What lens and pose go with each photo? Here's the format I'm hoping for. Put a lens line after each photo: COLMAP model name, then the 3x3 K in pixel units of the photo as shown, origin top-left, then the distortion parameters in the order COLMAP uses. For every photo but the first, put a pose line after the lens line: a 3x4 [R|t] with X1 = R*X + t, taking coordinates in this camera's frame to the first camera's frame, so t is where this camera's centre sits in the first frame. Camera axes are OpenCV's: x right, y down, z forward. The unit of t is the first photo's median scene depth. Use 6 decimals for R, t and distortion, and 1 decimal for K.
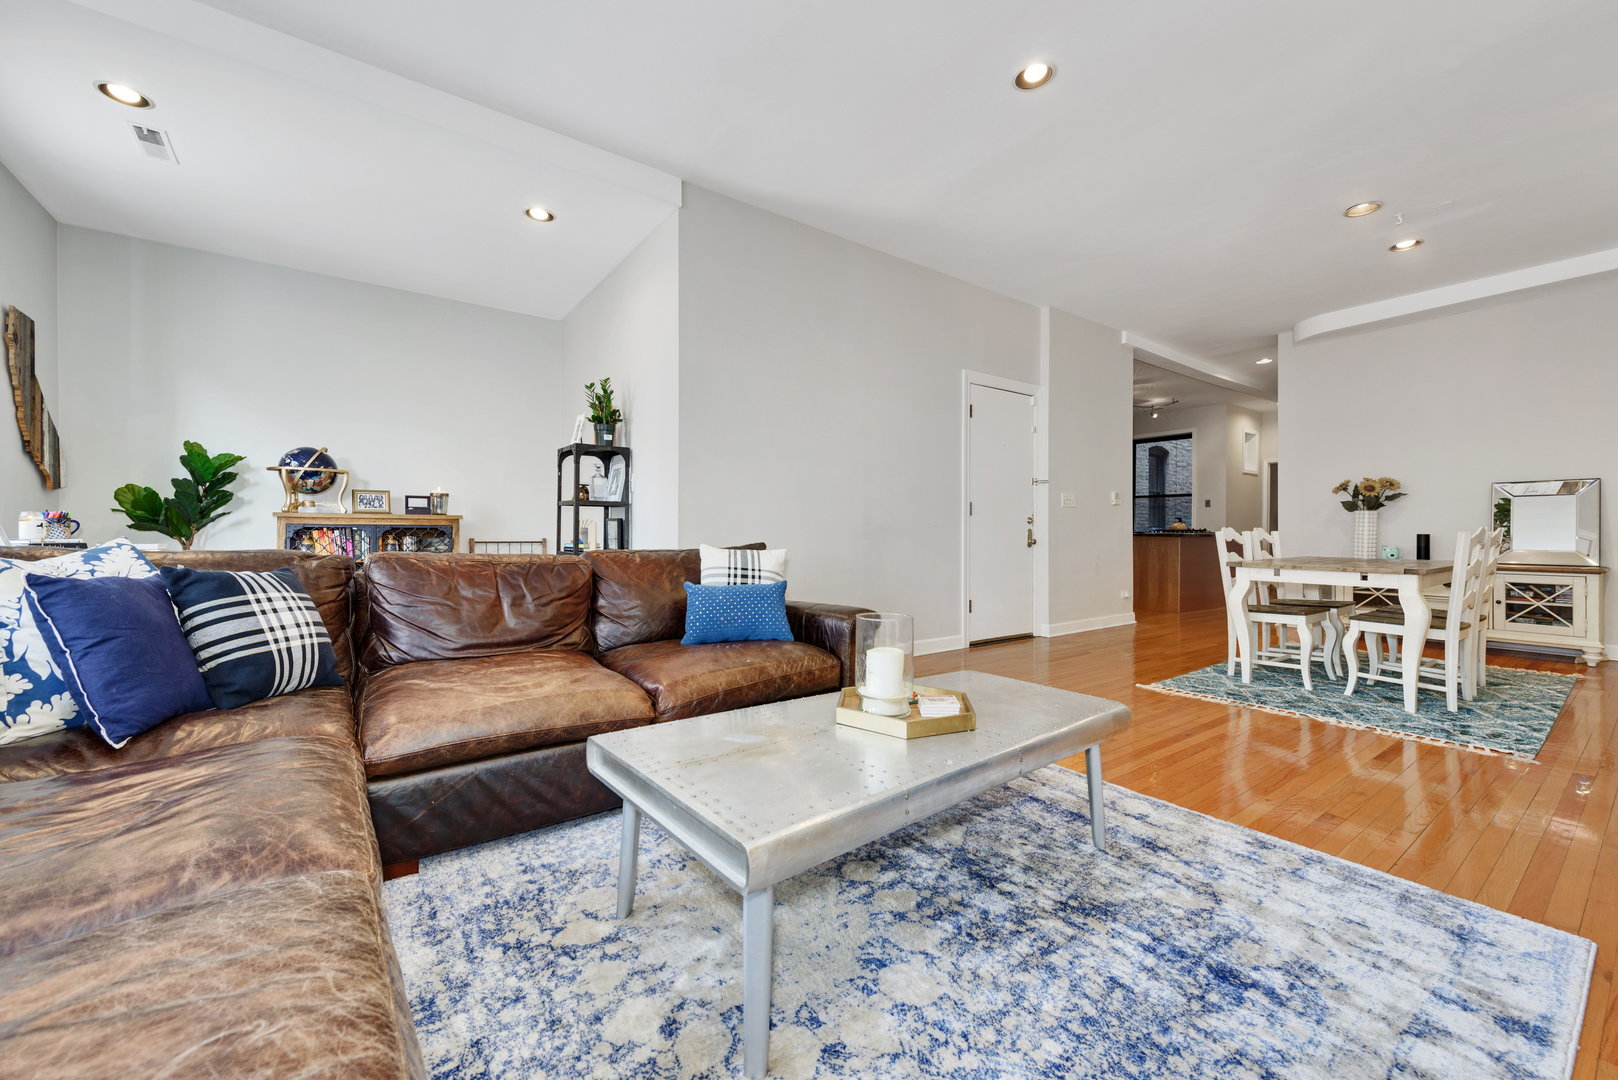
lens RADIAL K [[653.5, 0, 808.8], [0, 653.5, 532.2], [0, 0, 1]] dist [0.001151, 0.000006]
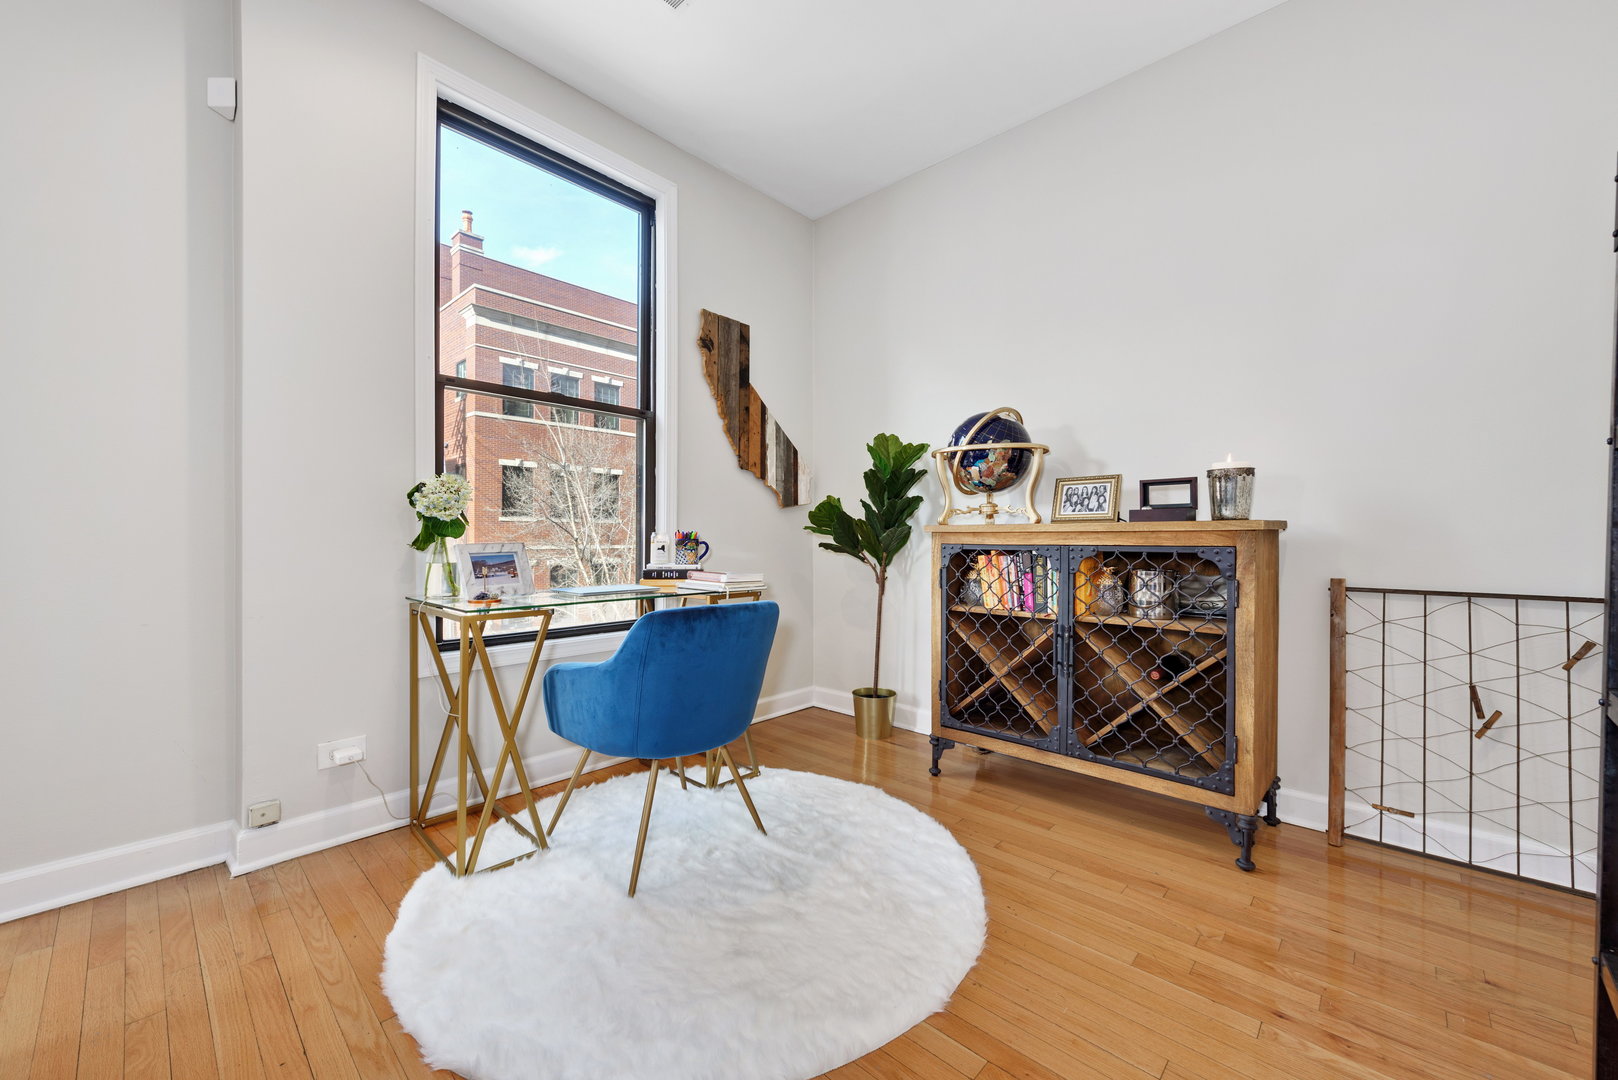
lens RADIAL K [[616.3, 0, 808.8], [0, 616.3, 544.9], [0, 0, 1]] dist [0.000708, -0.000023]
pose [[0.182690, 0.003231, -0.983165, -0.259575], [-0.007757, 0.999968, 0.001845, -0.011652], [0.983140, 0.007290, 0.182710, 0.758657]]
